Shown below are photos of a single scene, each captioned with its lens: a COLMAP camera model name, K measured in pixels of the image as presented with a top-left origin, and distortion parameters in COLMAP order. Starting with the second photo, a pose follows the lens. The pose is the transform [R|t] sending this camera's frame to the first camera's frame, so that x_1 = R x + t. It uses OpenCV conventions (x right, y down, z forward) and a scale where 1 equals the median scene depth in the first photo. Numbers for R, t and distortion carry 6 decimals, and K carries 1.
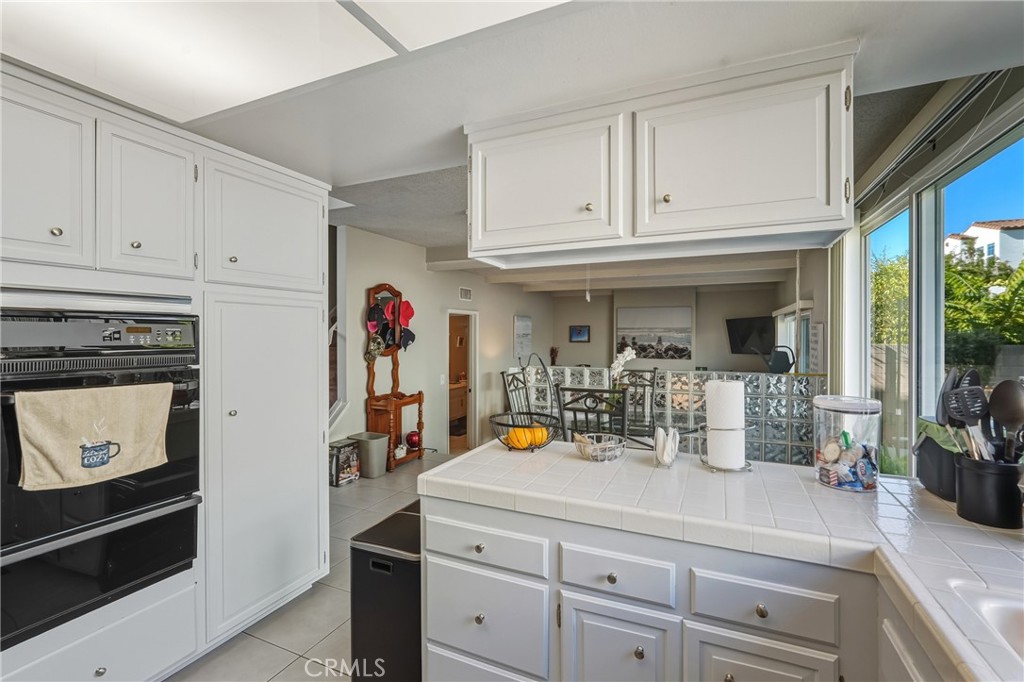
lens RADIAL K [[454.9, 0, 512.6], [0, 454.9, 335.3], [0, 0, 1]] dist [-0.014320, 0.006526]
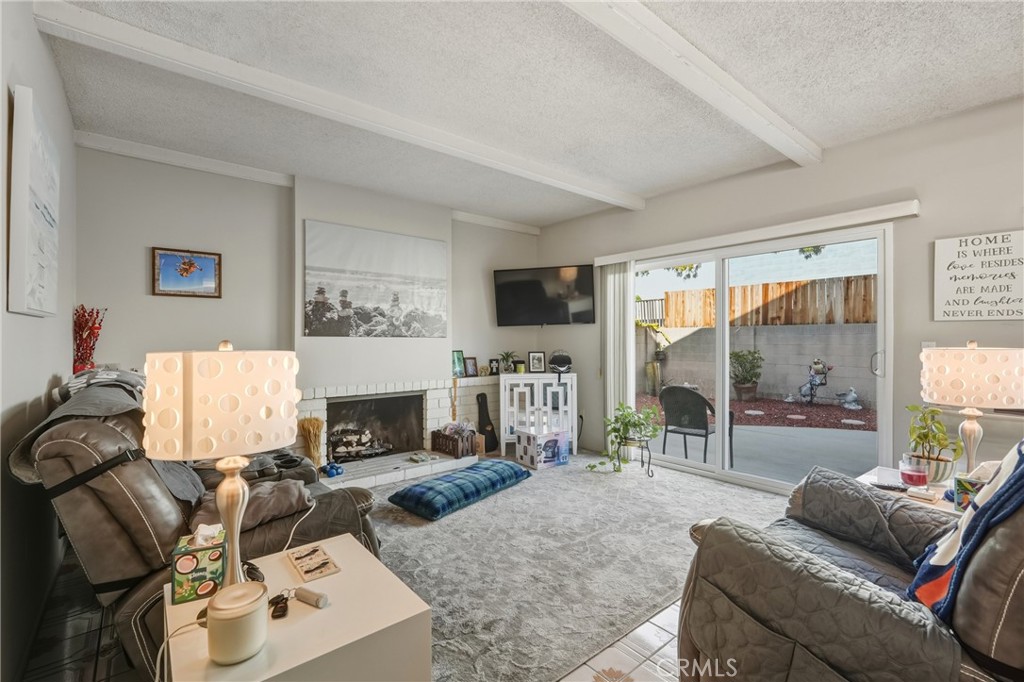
lens RADIAL K [[454.9, 0, 512.6], [0, 454.9, 338.1], [0, 0, 1]] dist [-0.014320, 0.006526]
pose [[0.434250, 0.002600, 0.900789, -0.064908], [0.004594, 0.999976, -0.005101, 0.054556], [-0.900781, 0.006353, 0.434228, 0.655674]]
